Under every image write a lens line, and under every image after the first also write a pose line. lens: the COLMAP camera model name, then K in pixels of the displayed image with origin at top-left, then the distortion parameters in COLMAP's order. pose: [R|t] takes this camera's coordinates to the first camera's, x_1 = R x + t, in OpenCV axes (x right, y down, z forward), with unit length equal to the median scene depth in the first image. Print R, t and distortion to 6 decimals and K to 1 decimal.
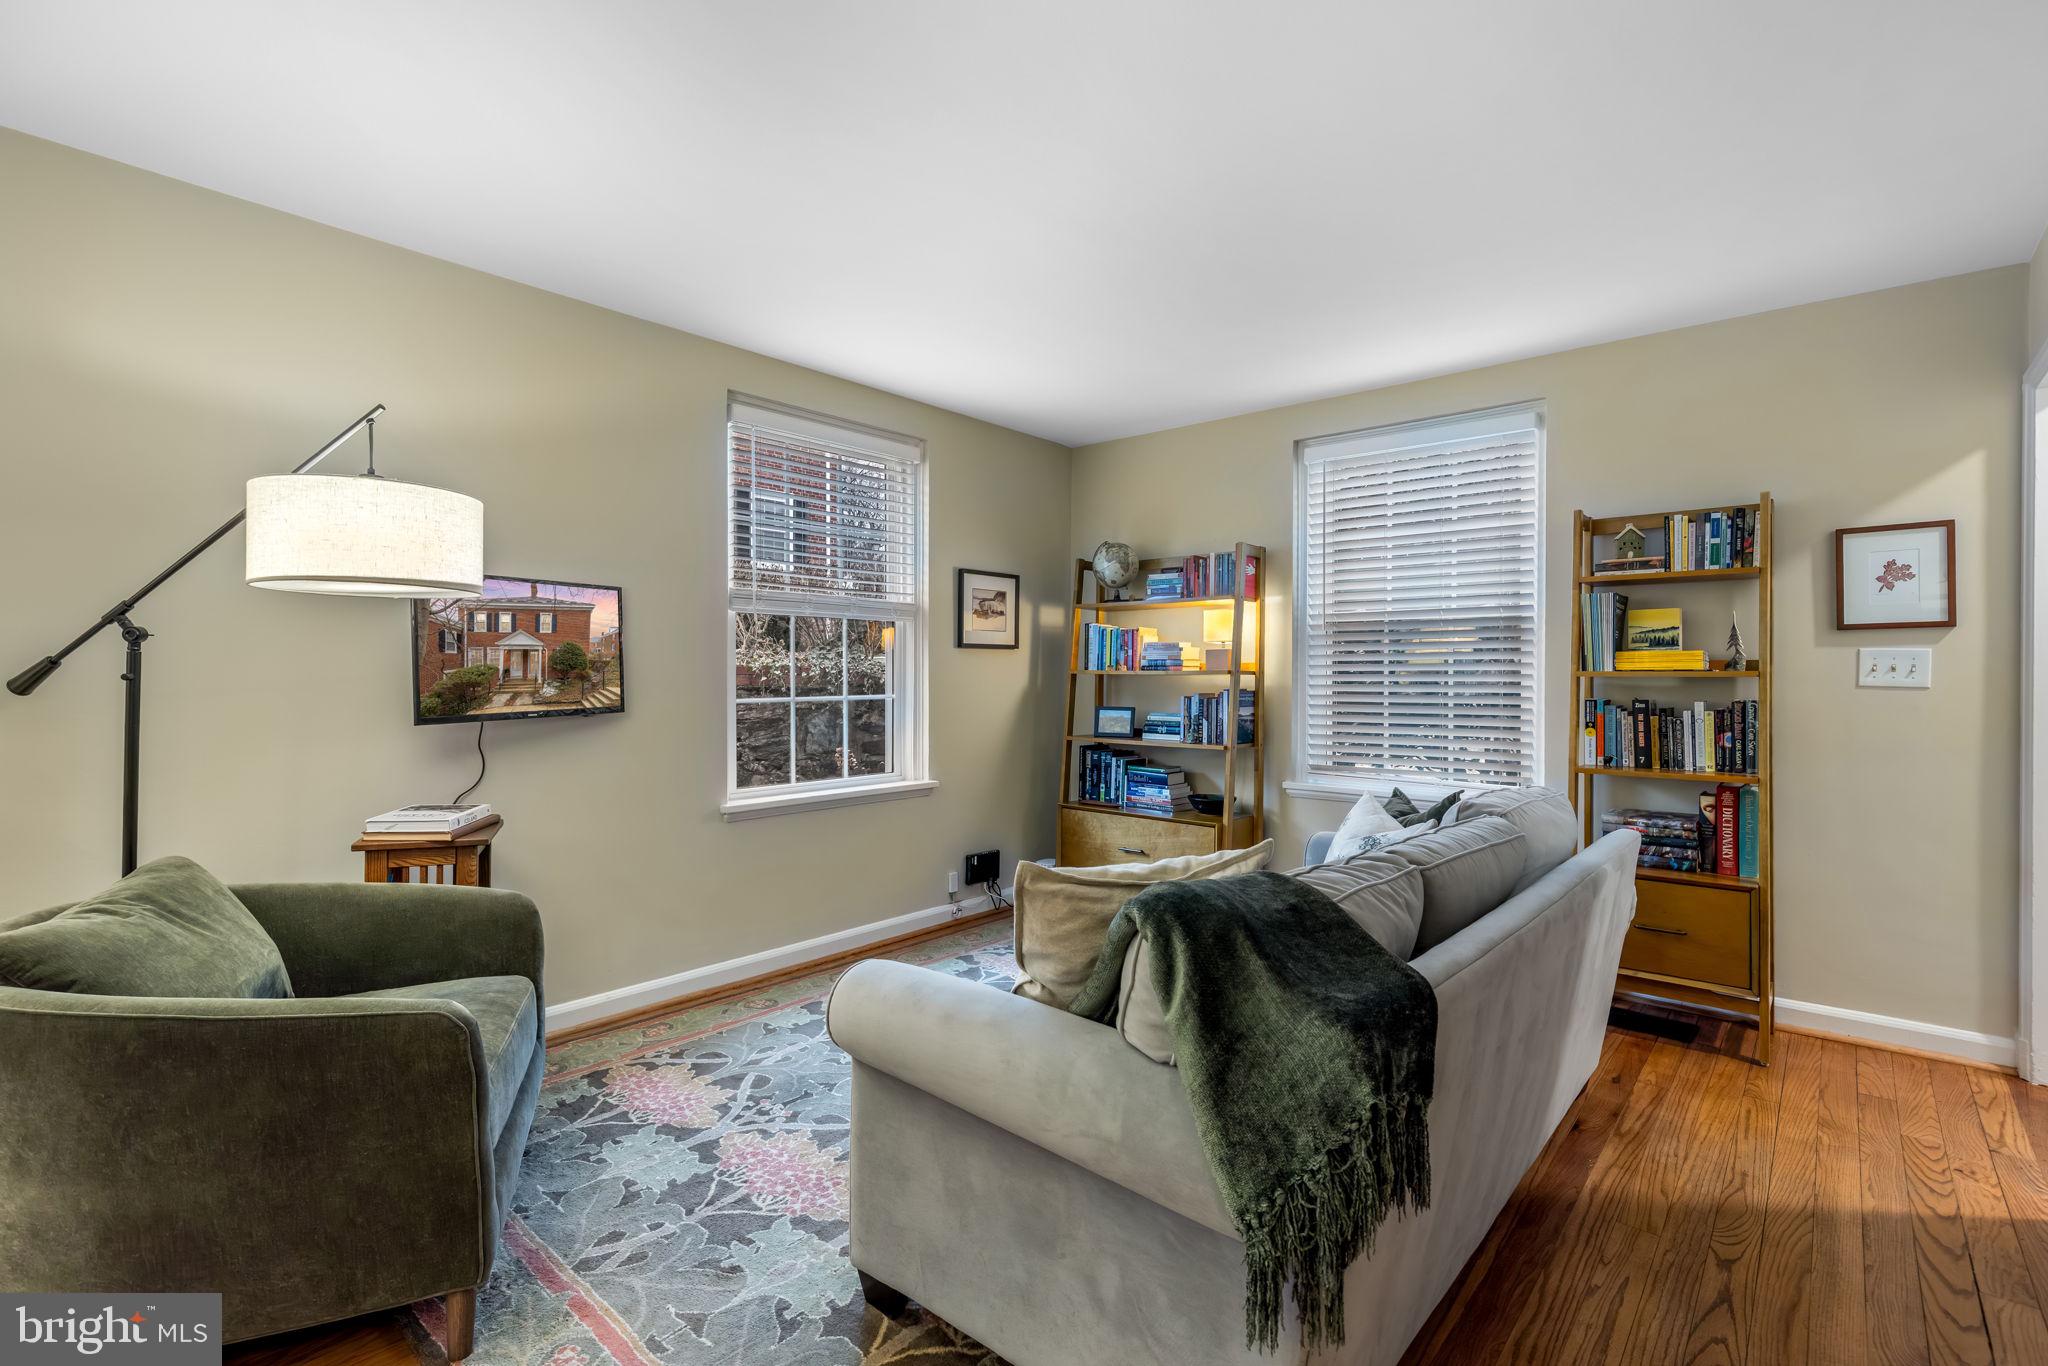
lens RADIAL K [[894.9, 0, 1059.7], [0, 894.9, 683.6], [0, 0, 1]] dist [-0.002230, -0.000104]
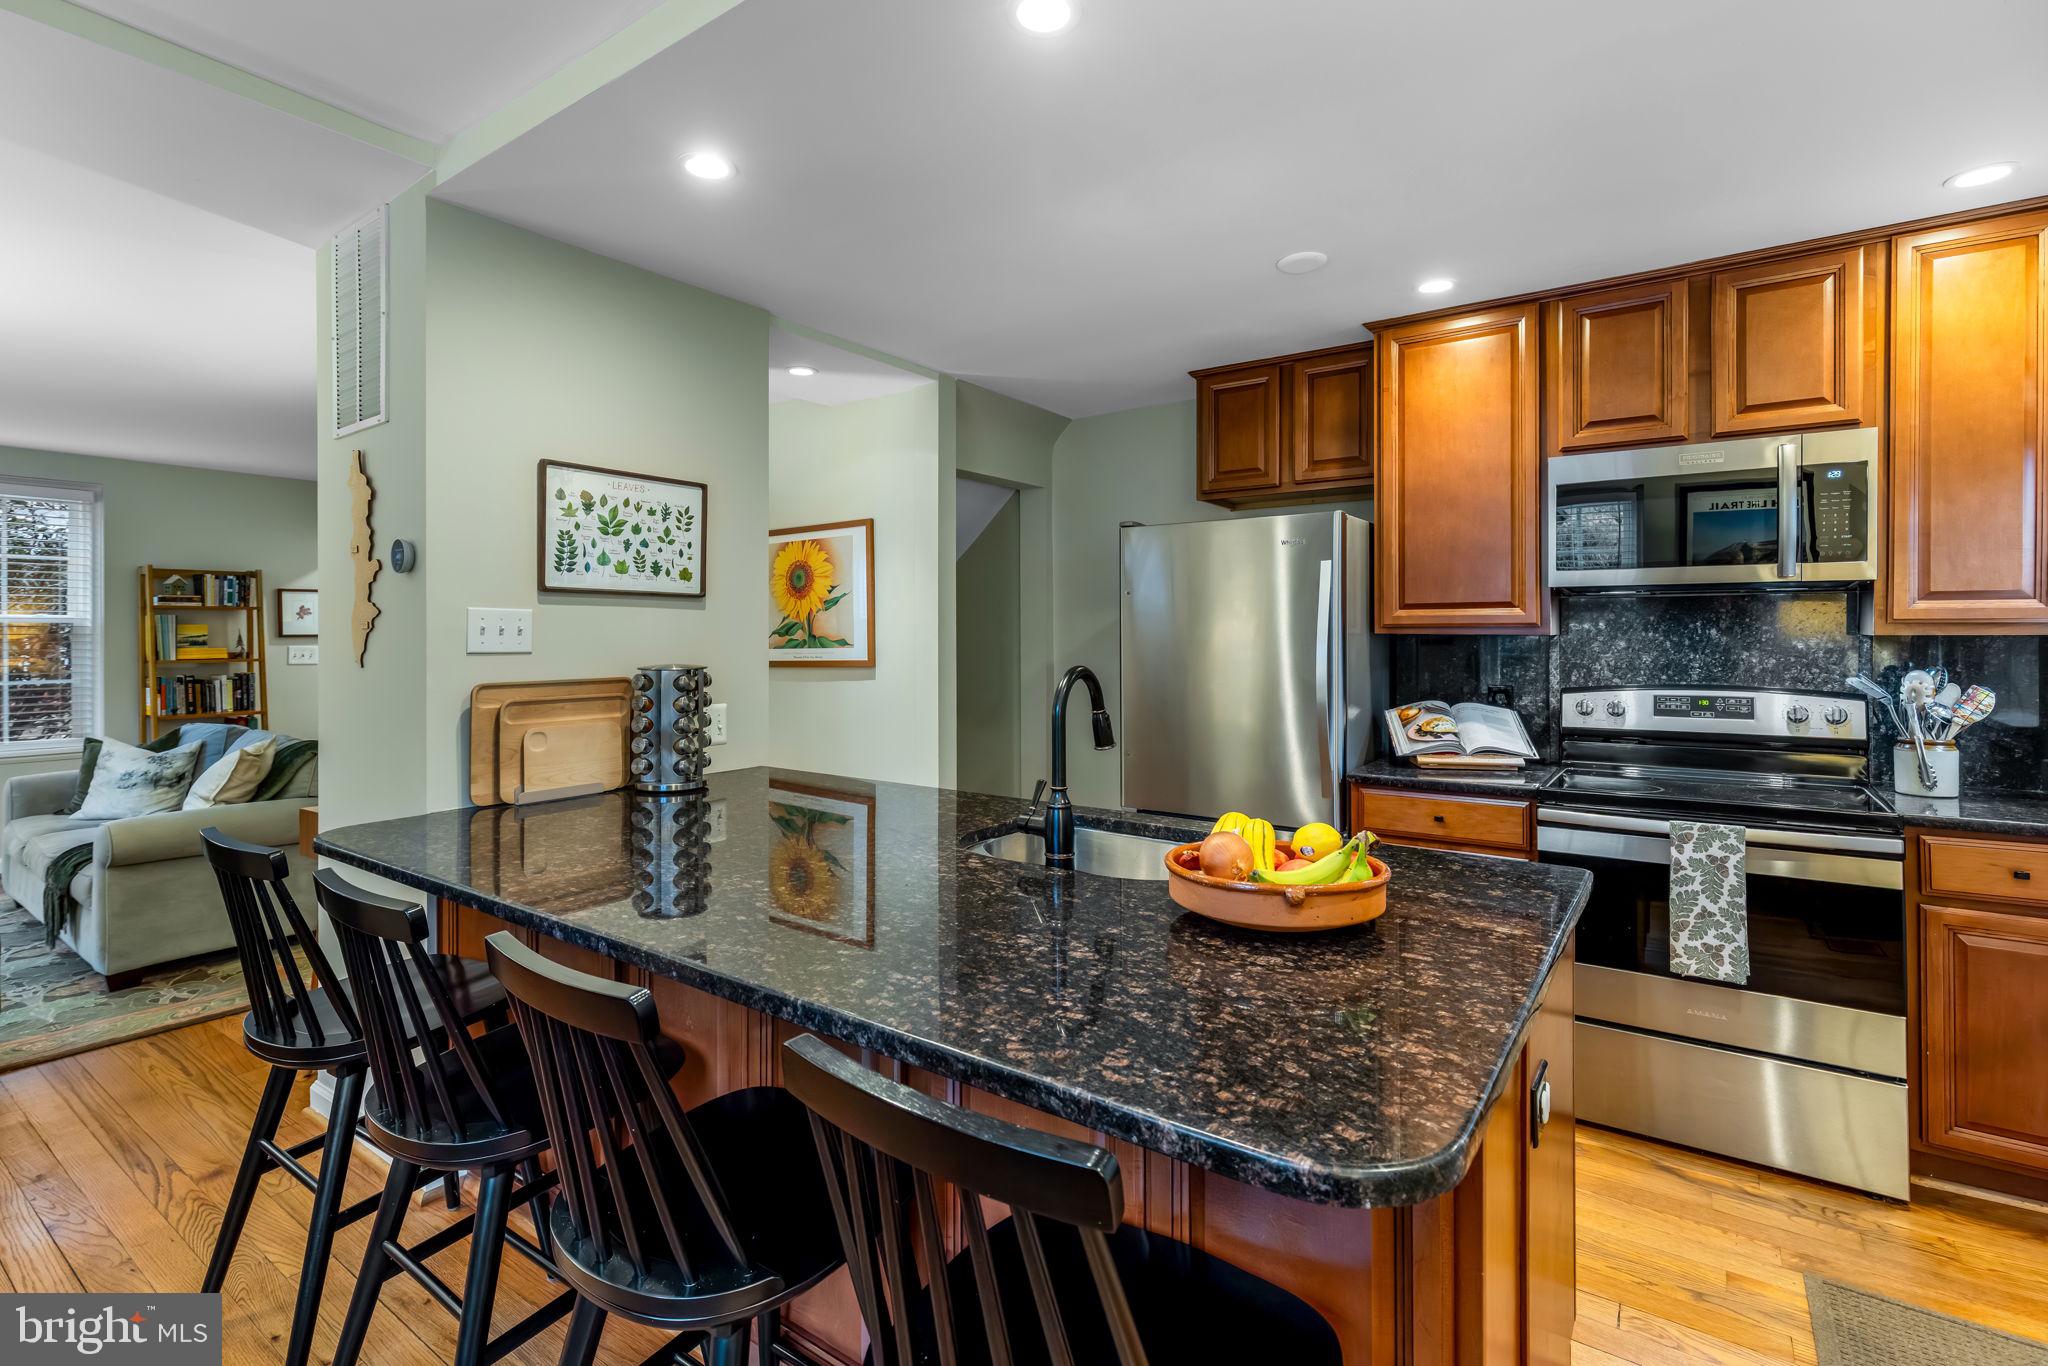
lens RADIAL K [[942.9, 0, 1030.6], [0, 942.9, 629.7], [0, 0, 1]] dist [0.001122, -0.000315]
pose [[-0.101280, 0.005574, 0.994842, -1.359798], [0.011450, 0.999925, -0.004436, -0.044225], [-0.994792, 0.010942, -0.101336, -0.468335]]
